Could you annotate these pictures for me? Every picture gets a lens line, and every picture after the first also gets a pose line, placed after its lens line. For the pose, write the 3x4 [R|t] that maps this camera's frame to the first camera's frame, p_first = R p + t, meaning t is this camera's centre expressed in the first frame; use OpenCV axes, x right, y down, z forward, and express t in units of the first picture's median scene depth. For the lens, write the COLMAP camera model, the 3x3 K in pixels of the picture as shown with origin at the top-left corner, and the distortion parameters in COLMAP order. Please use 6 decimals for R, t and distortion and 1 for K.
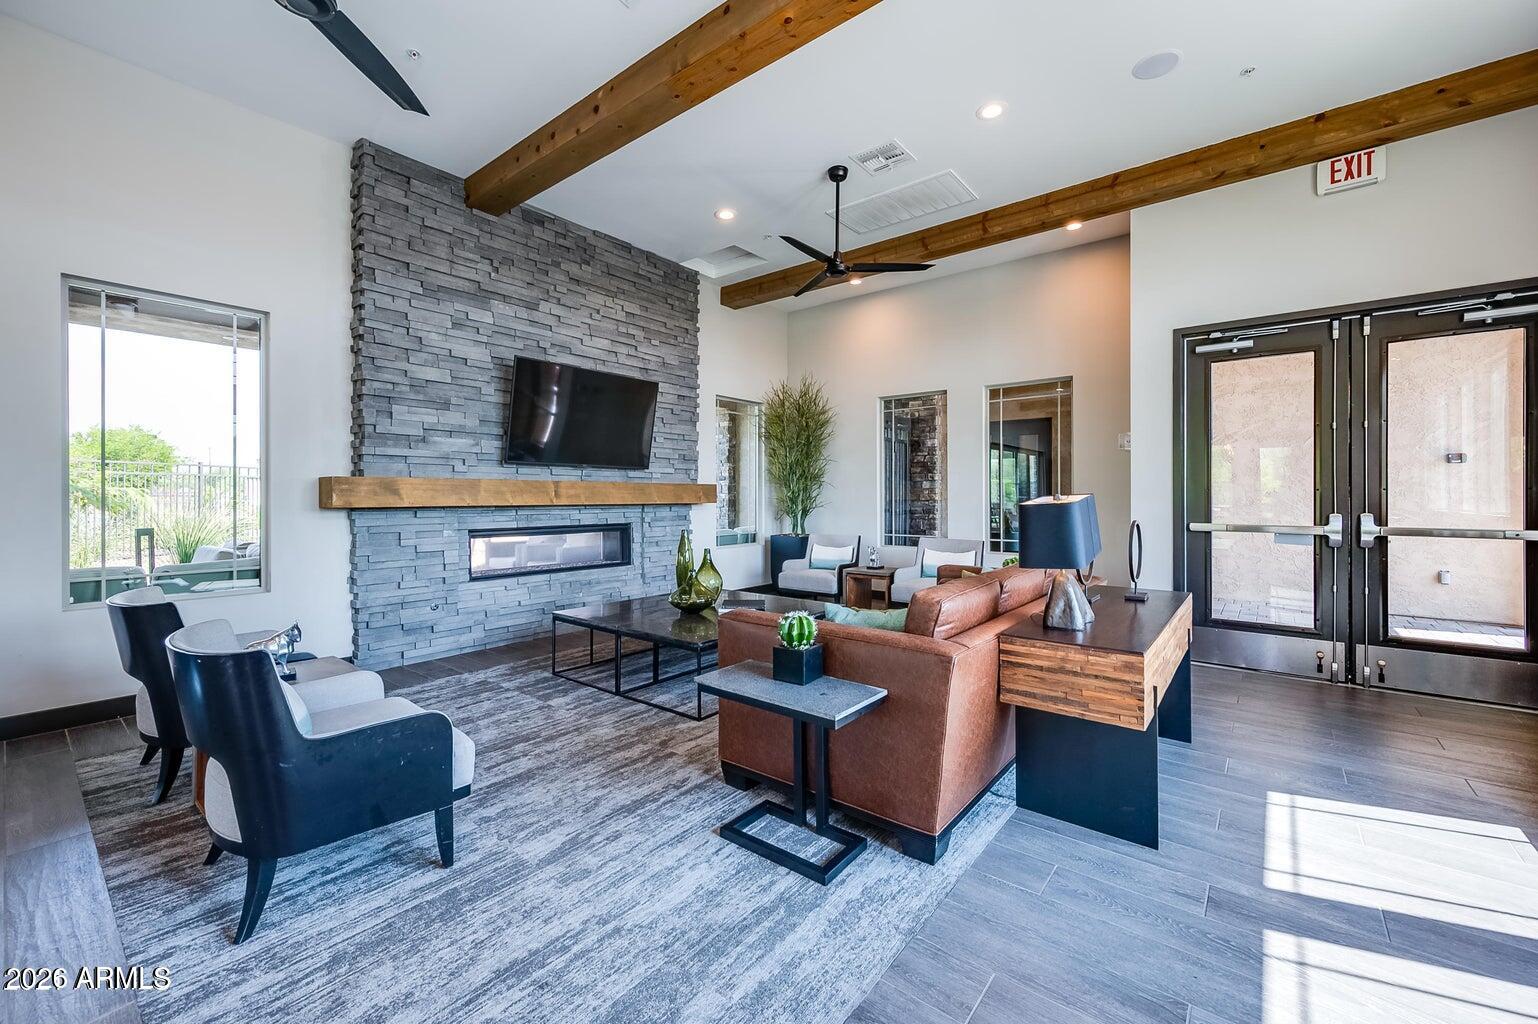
lens RADIAL K [[616.4, 0, 771.1], [0, 616.4, 499.5], [0, 0, 1]] dist [0.002181, 0.000232]
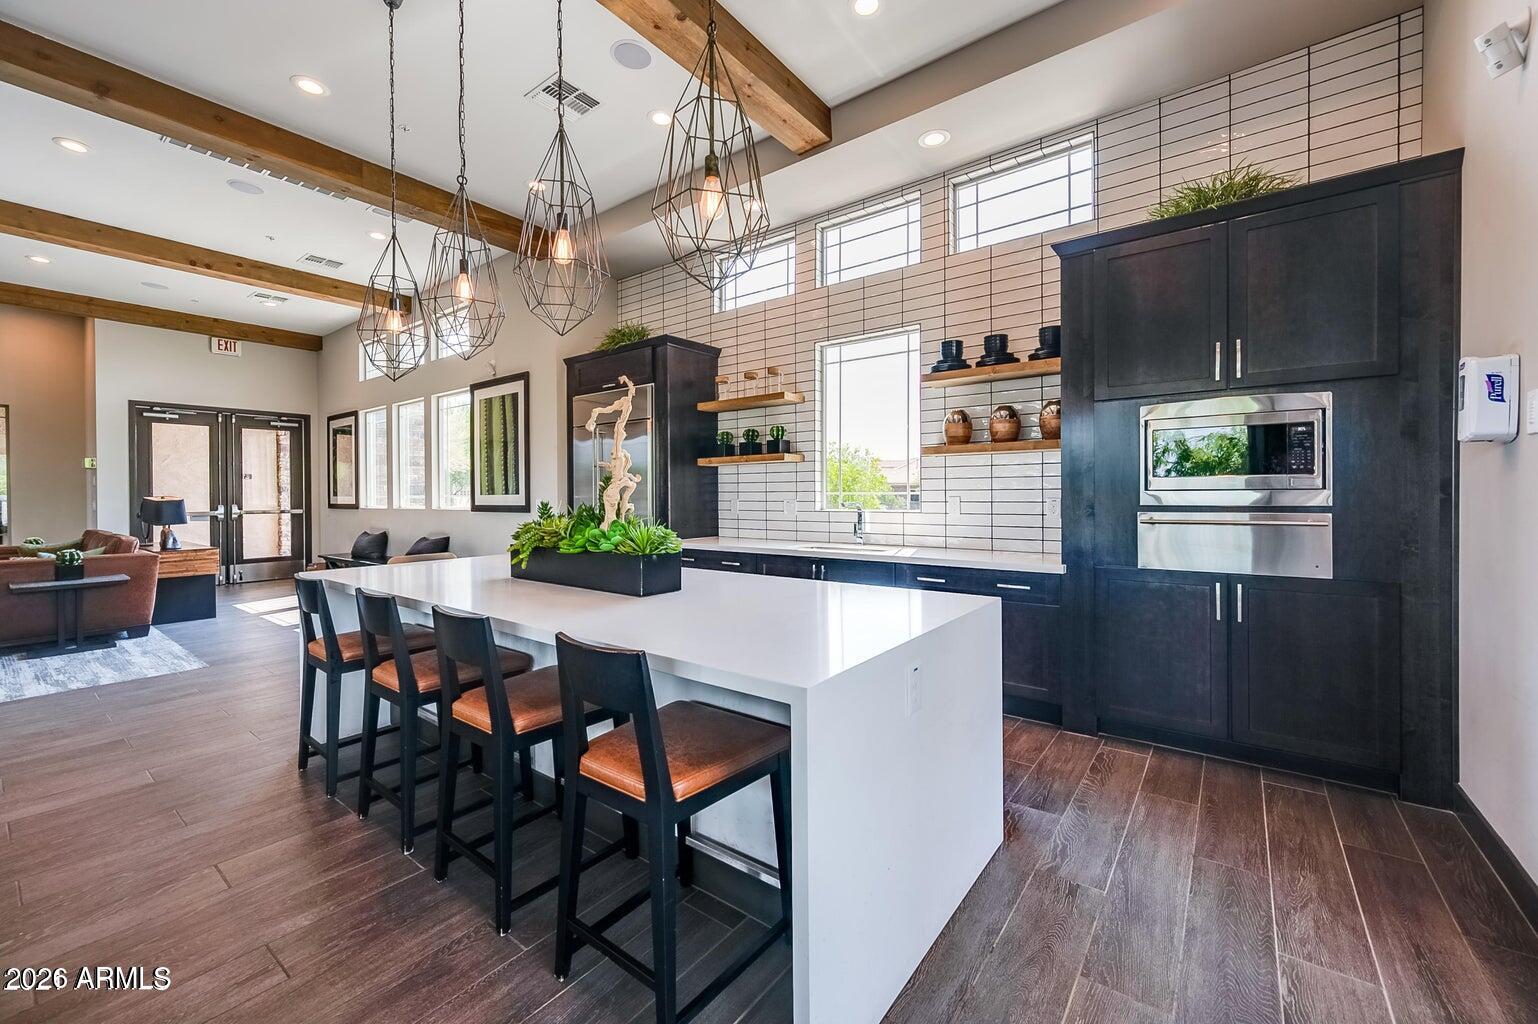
lens RADIAL K [[616.4, 0, 769.6], [0, 616.4, 499.8], [0, 0, 1]] dist [0.002181, 0.000232]
pose [[-0.029185, -0.006414, 0.999553, -1.257721], [0.004325, 0.999969, 0.006543, -0.000290], [-0.999565, 0.004514, -0.029156, -0.819484]]
